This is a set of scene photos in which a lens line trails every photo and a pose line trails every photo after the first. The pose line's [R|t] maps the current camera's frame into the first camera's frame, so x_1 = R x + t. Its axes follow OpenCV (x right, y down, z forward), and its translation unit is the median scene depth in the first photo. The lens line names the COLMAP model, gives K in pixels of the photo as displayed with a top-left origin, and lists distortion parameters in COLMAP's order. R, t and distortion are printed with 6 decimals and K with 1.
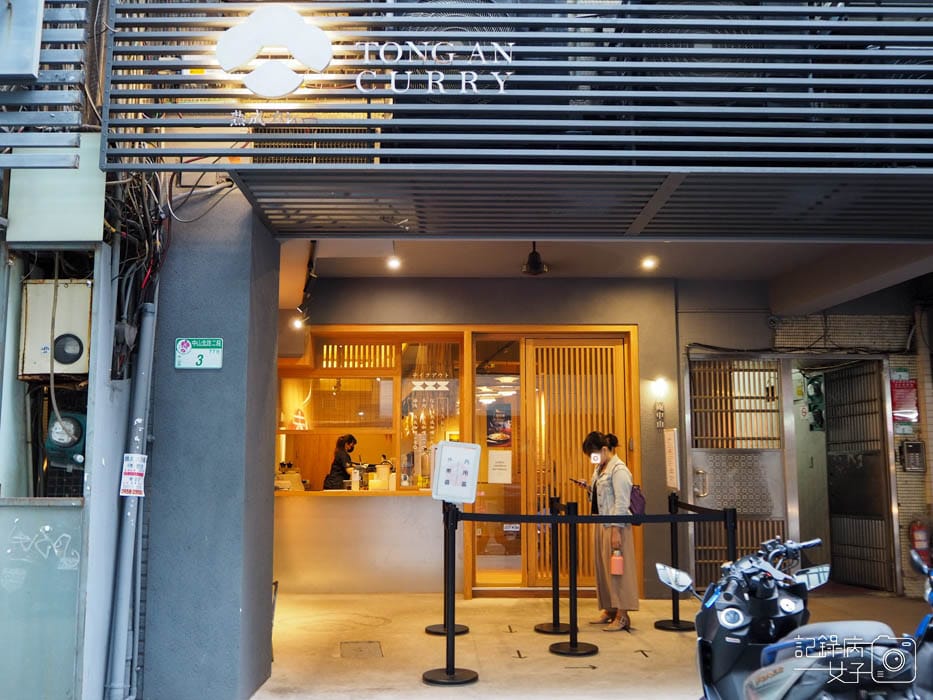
lens RADIAL K [[874.1, 0, 466.5], [0, 874.1, 350.0], [0, 0, 1]] dist [-0.001817, -0.000058]
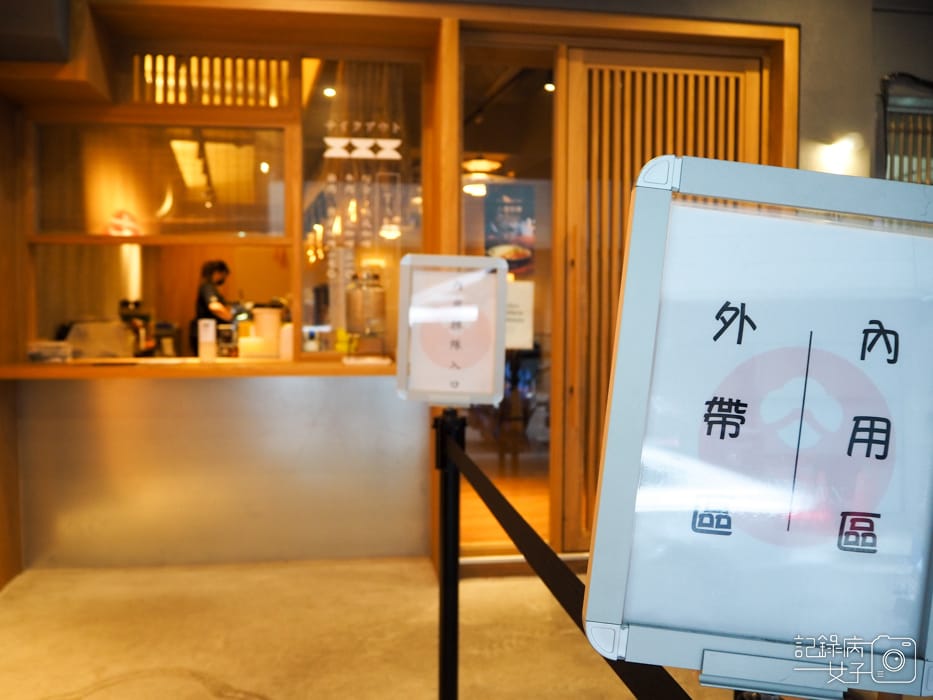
lens RADIAL K [[816.5, 0, 466.5], [0, 816.5, 350.0], [0, 0, 1]] dist [-0.008921, -0.078220]
pose [[0.992199, 0.002999, 0.124626, -0.040154], [-0.026457, 0.982003, 0.187003, 0.064868], [-0.121822, -0.188842, 0.974422, 0.528712]]
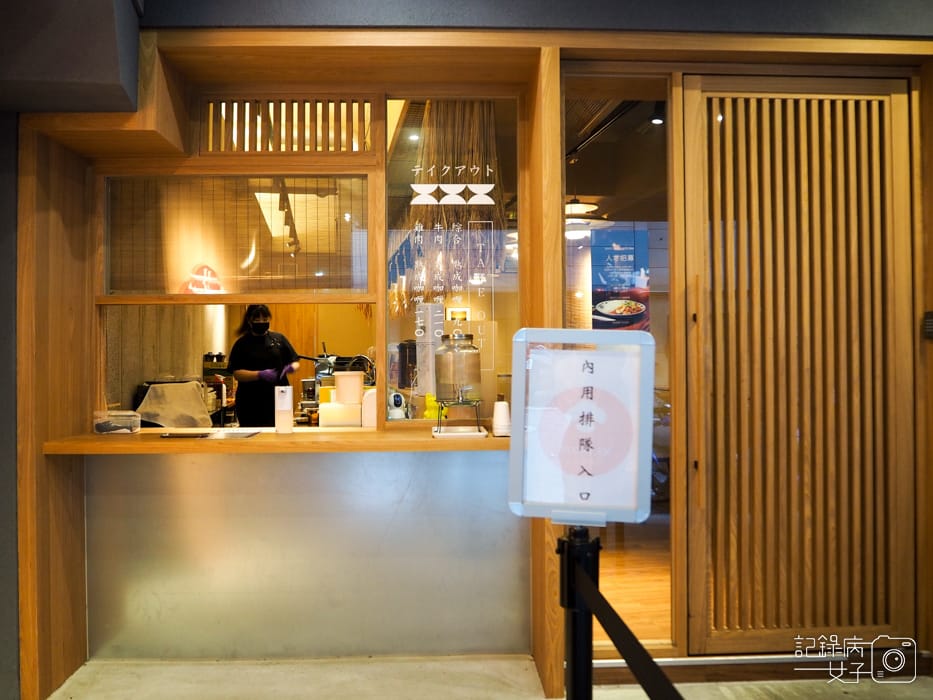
lens RADIAL K [[821.8, 0, 466.5], [0, 821.8, 350.0], [0, 0, 1]] dist [-0.039903, 0.004097]
pose [[0.999725, -0.002570, 0.023310, -0.044122], [-0.000648, 0.990571, 0.137000, 0.062159], [-0.023443, -0.136977, 0.990297, 0.579057]]
